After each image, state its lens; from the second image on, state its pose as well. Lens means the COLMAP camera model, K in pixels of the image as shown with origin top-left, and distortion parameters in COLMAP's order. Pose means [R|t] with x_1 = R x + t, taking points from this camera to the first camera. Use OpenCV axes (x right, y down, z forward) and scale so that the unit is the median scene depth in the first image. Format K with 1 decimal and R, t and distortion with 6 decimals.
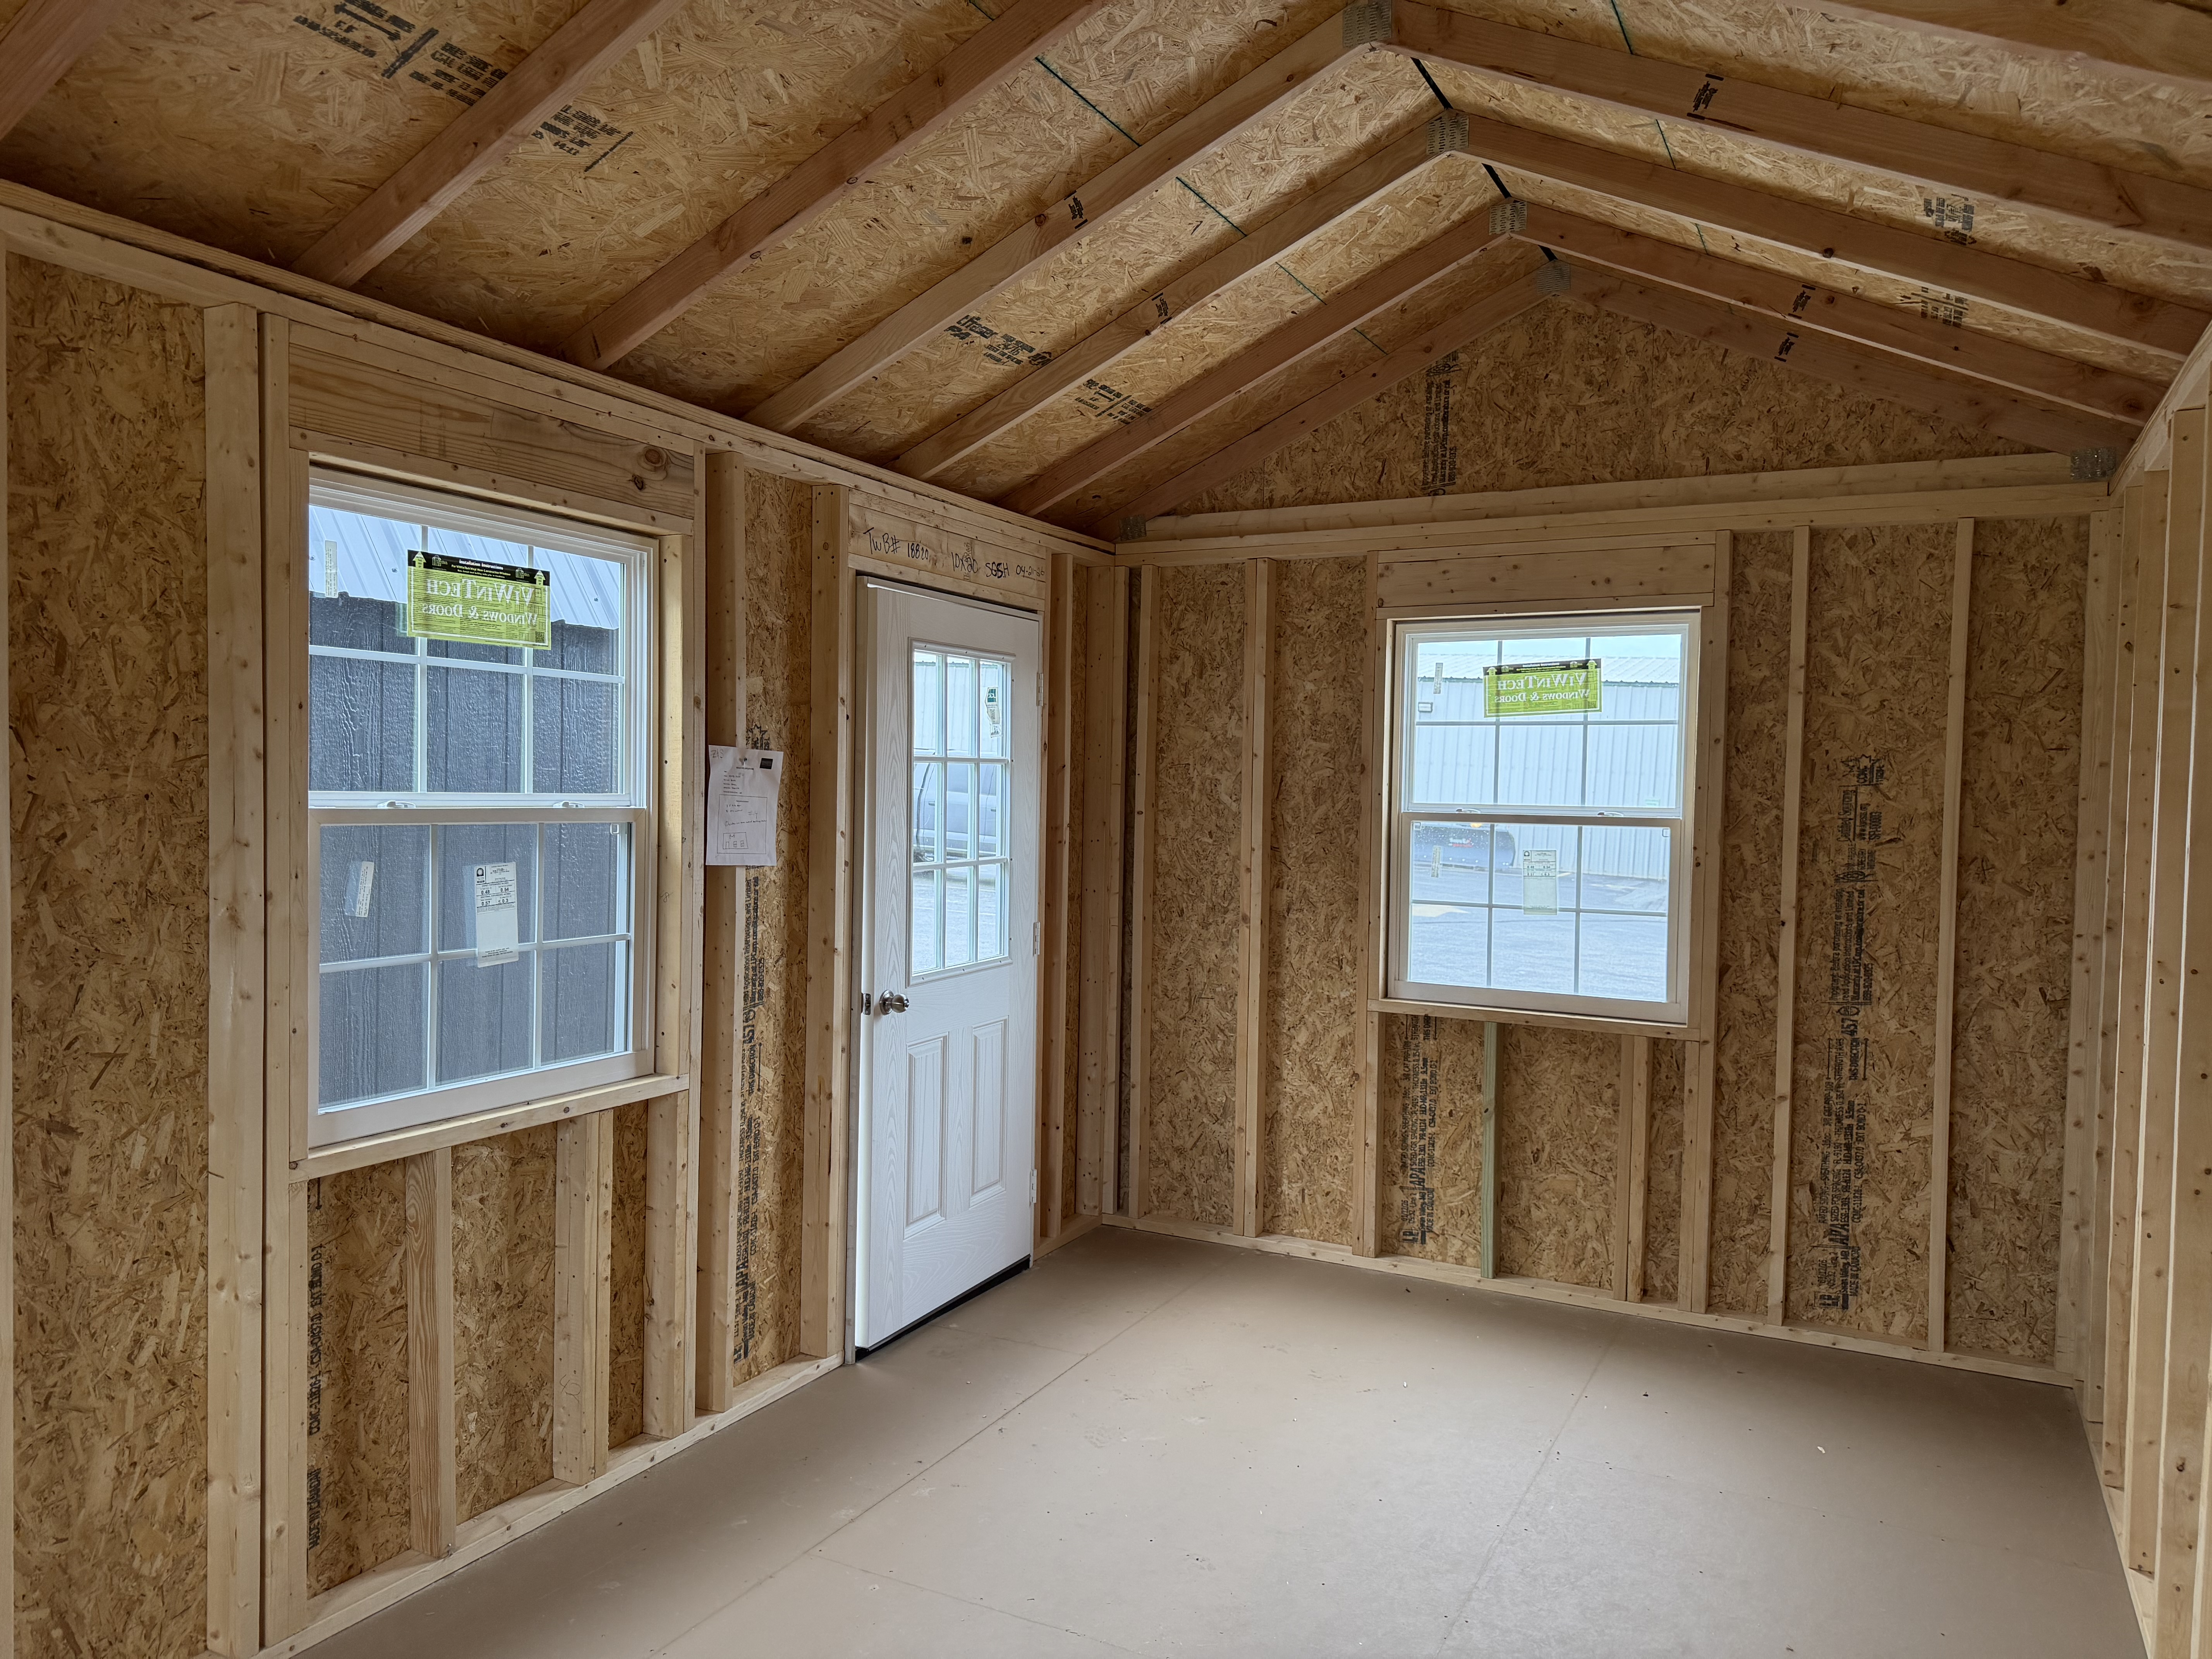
lens RADIAL K [[1550.2, 0, 1100.7], [0, 1550.2, 839.2], [0, 0, 1]] dist [0.026387, -0.040720]
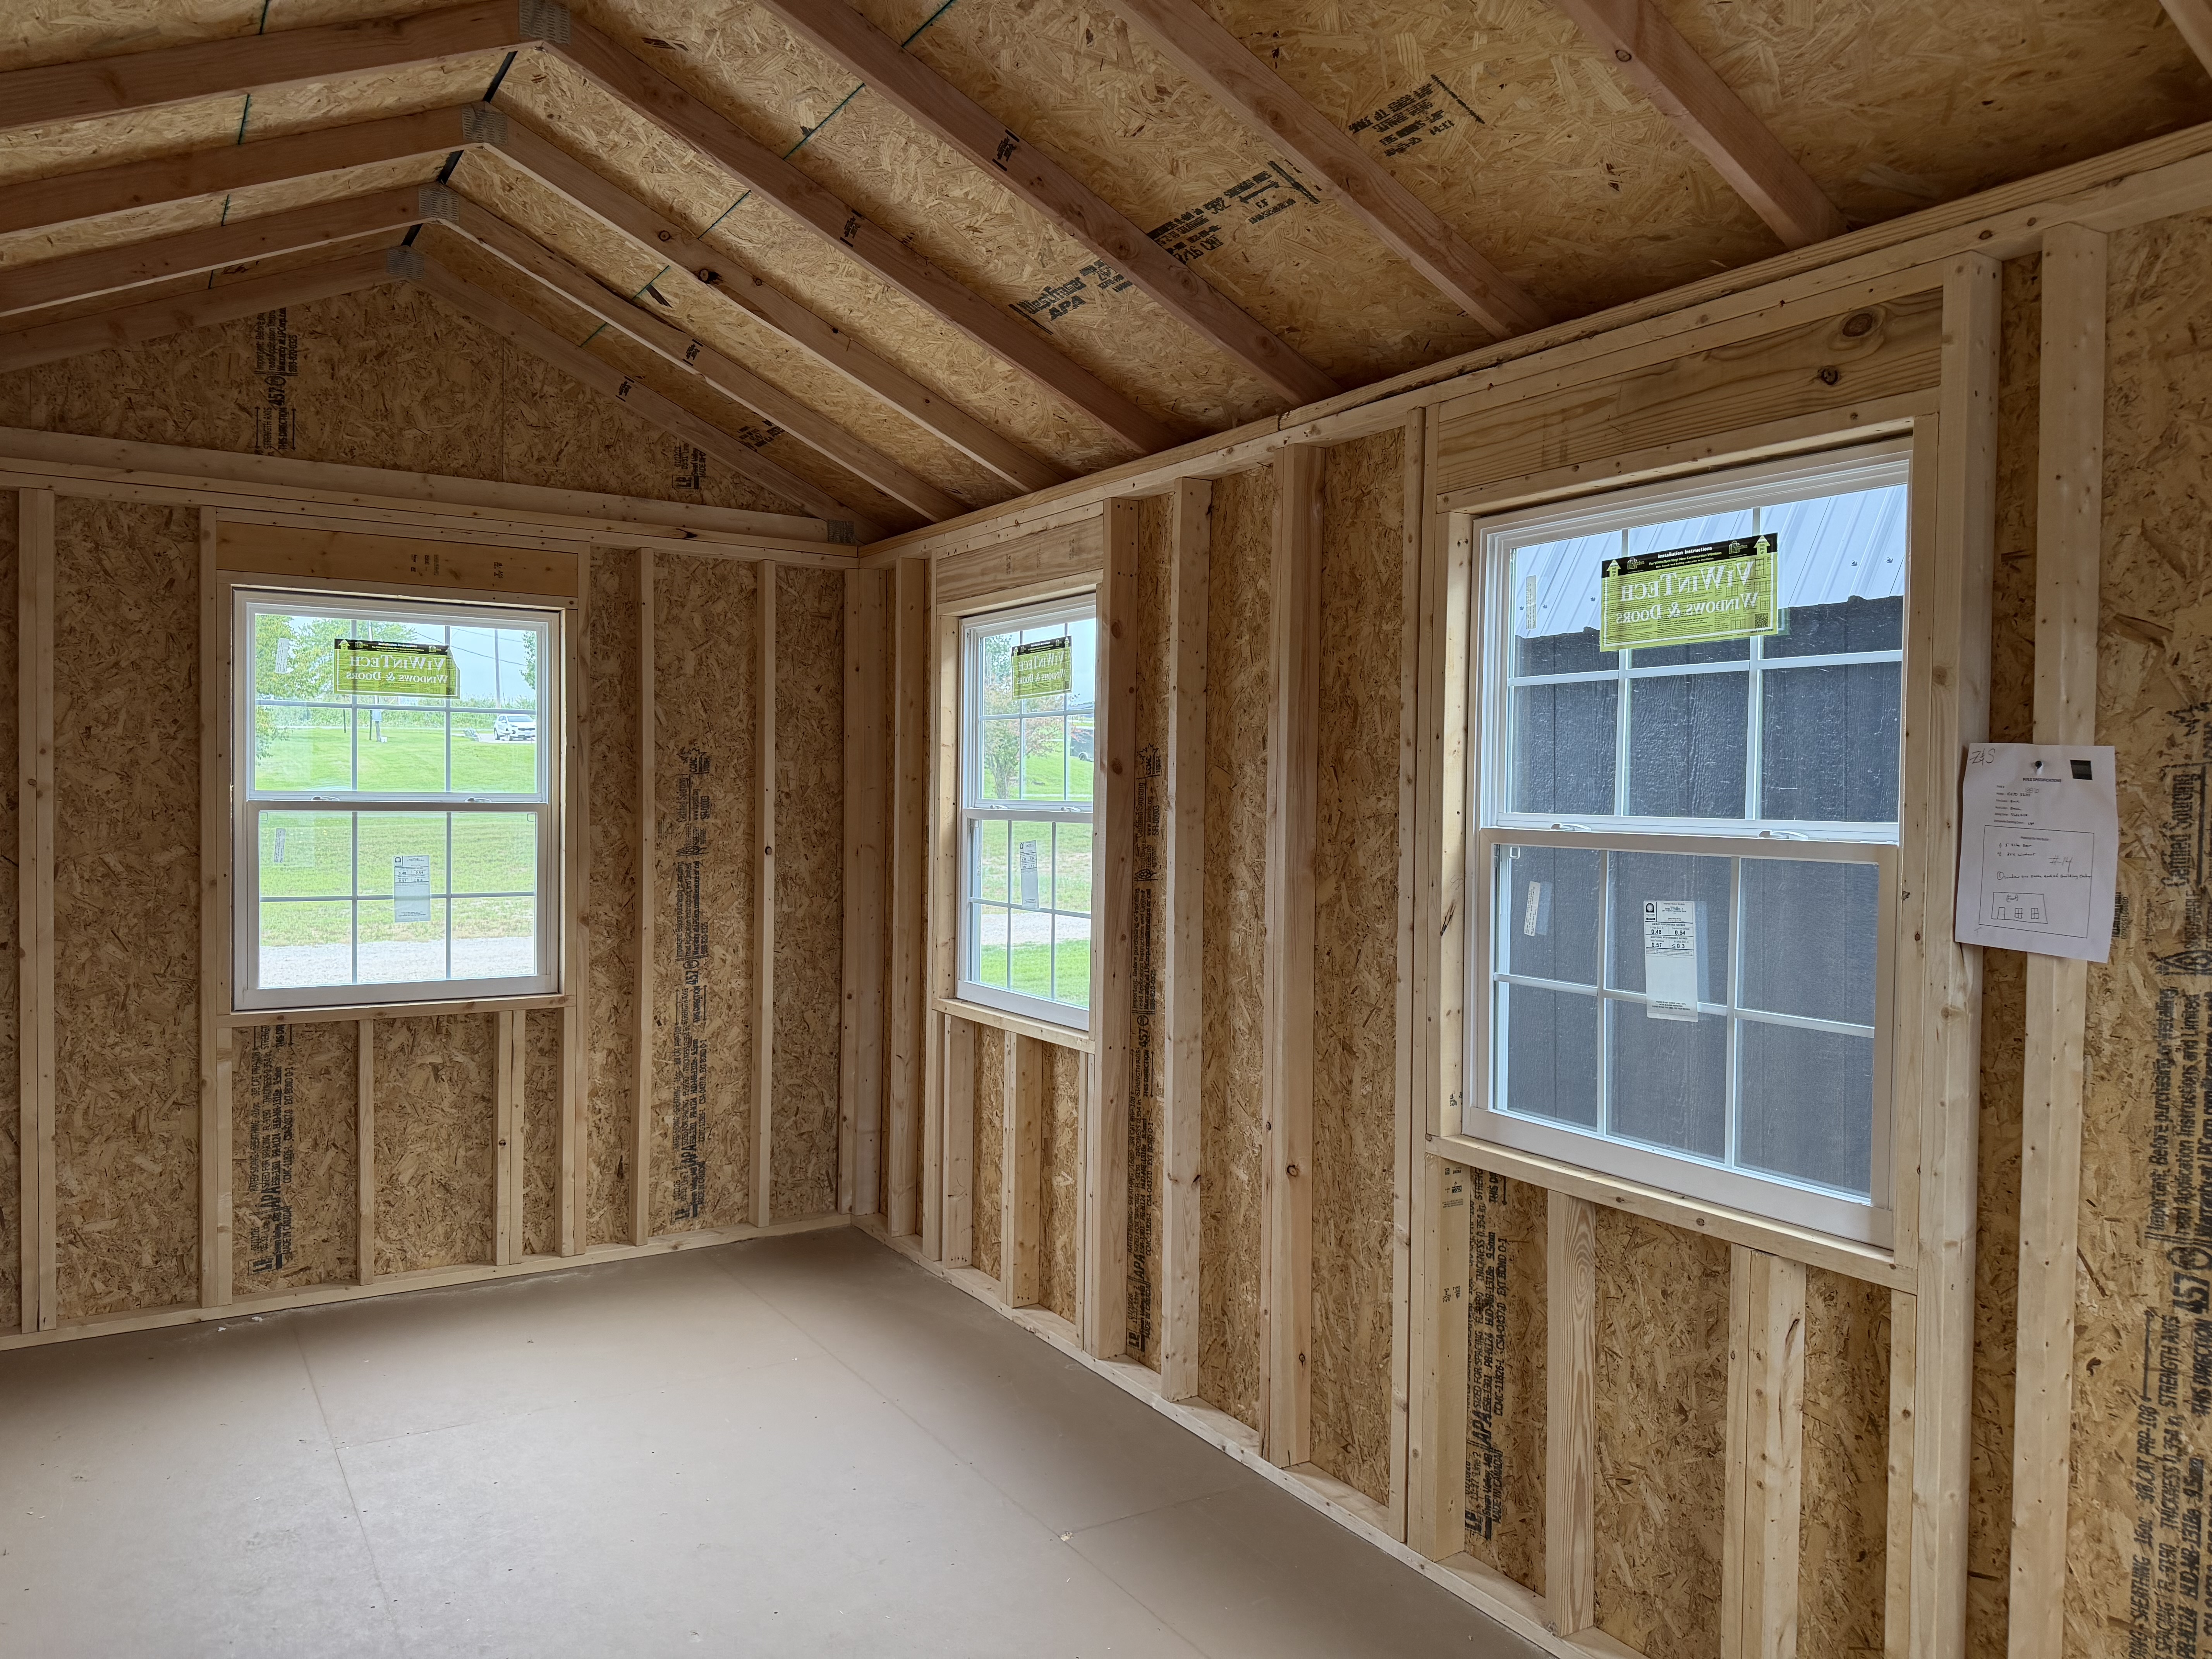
lens RADIAL K [[1550.2, 0, 1103.6], [0, 1550.2, 843.1], [0, 0, 1]] dist [0.026387, -0.040720]
pose [[-0.513862, -0.000073, -0.857873, 0.511399], [-0.055510, 0.997907, 0.033165, -0.027223], [0.856075, 0.064663, -0.512791, 1.194420]]
